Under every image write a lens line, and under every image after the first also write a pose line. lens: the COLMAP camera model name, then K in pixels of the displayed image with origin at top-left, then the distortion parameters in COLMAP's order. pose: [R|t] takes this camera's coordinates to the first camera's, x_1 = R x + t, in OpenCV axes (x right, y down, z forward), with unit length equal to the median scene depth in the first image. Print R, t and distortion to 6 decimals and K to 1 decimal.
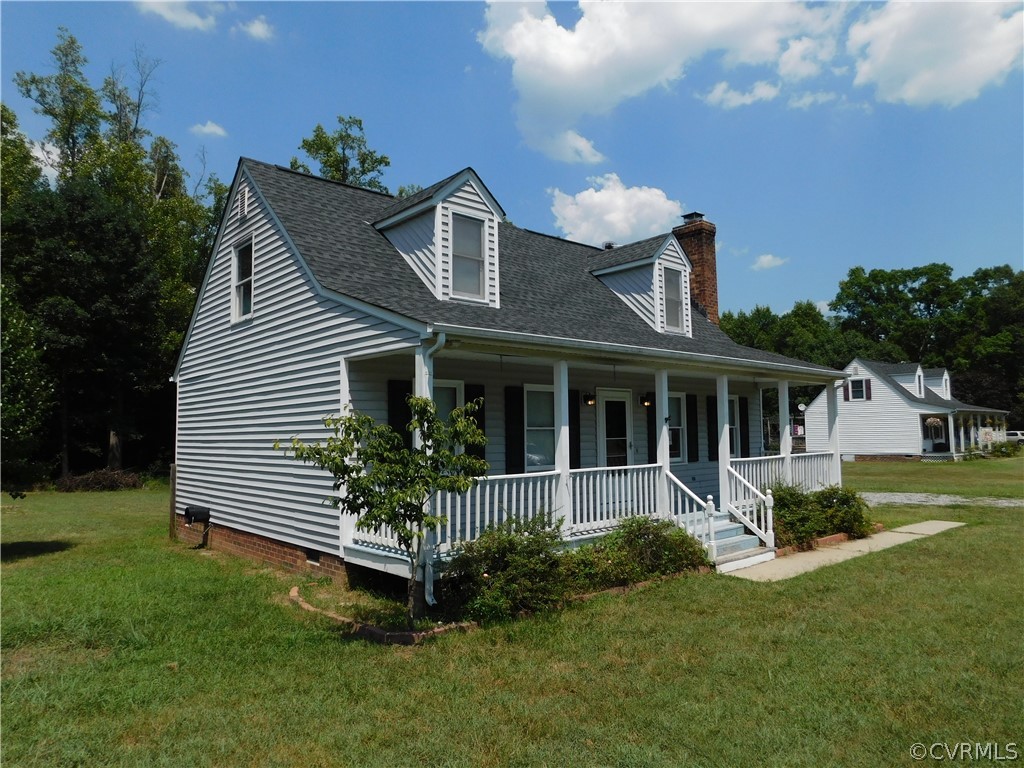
lens RADIAL K [[683.5, 0, 499.8], [0, 683.5, 394.6], [0, 0, 1]] dist [-0.047719, 0.033792]
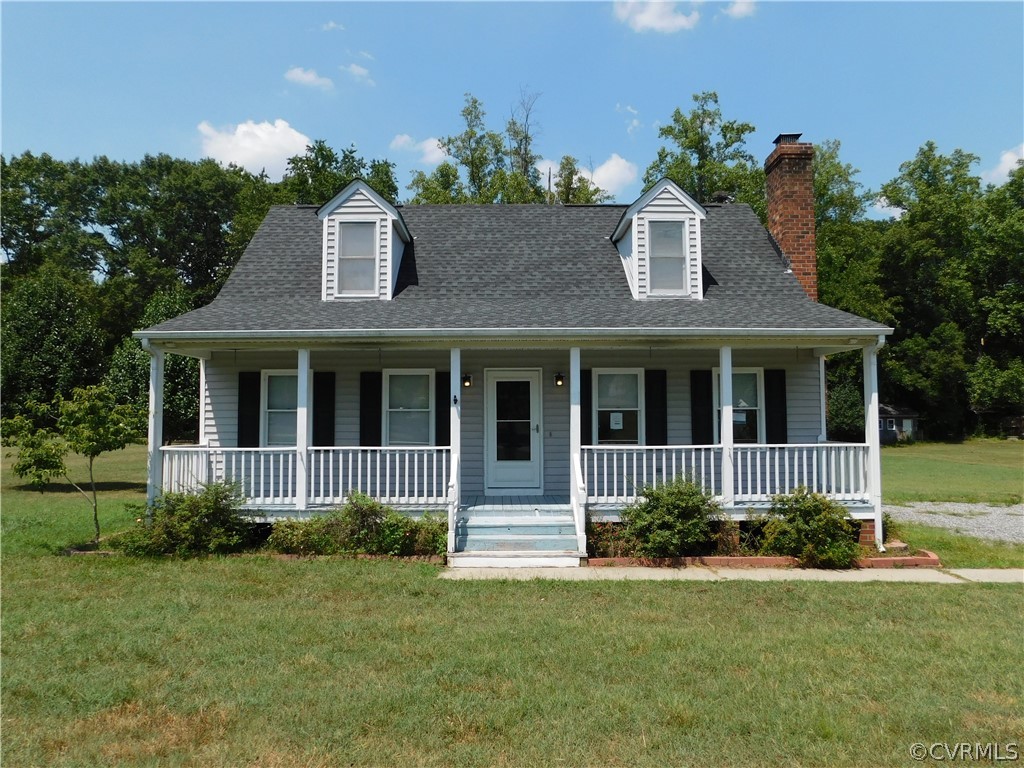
lens RADIAL K [[683.5, 0, 513.2], [0, 683.5, 389.8], [0, 0, 1]] dist [-0.047719, 0.033792]
pose [[0.754093, -0.019641, -0.656473, 0.210593], [0.031450, 0.999486, 0.006222, 0.004040], [0.656014, -0.025338, 0.754323, 0.075136]]
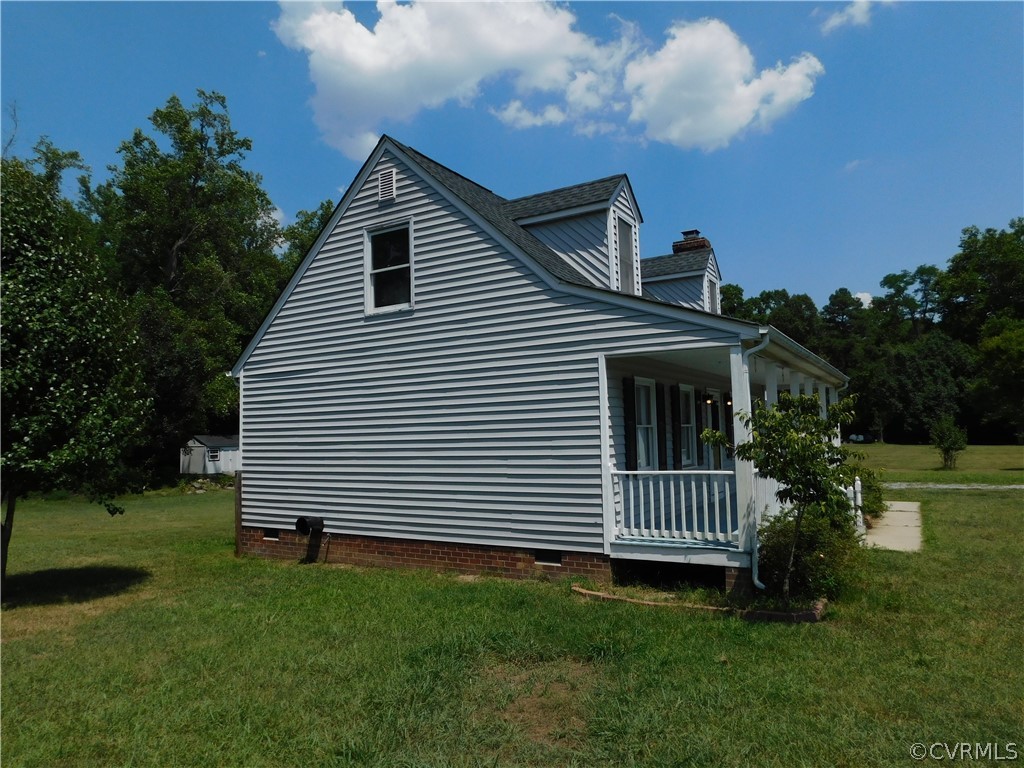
lens RADIAL K [[683.5, 0, 500.7], [0, 683.5, 387.1], [0, 0, 1]] dist [-0.047719, 0.033792]
pose [[0.953131, 0.009705, 0.302403, -0.124625], [-0.005257, 0.999866, -0.015518, 0.001870], [-0.302513, 0.013201, 0.953054, 0.017001]]
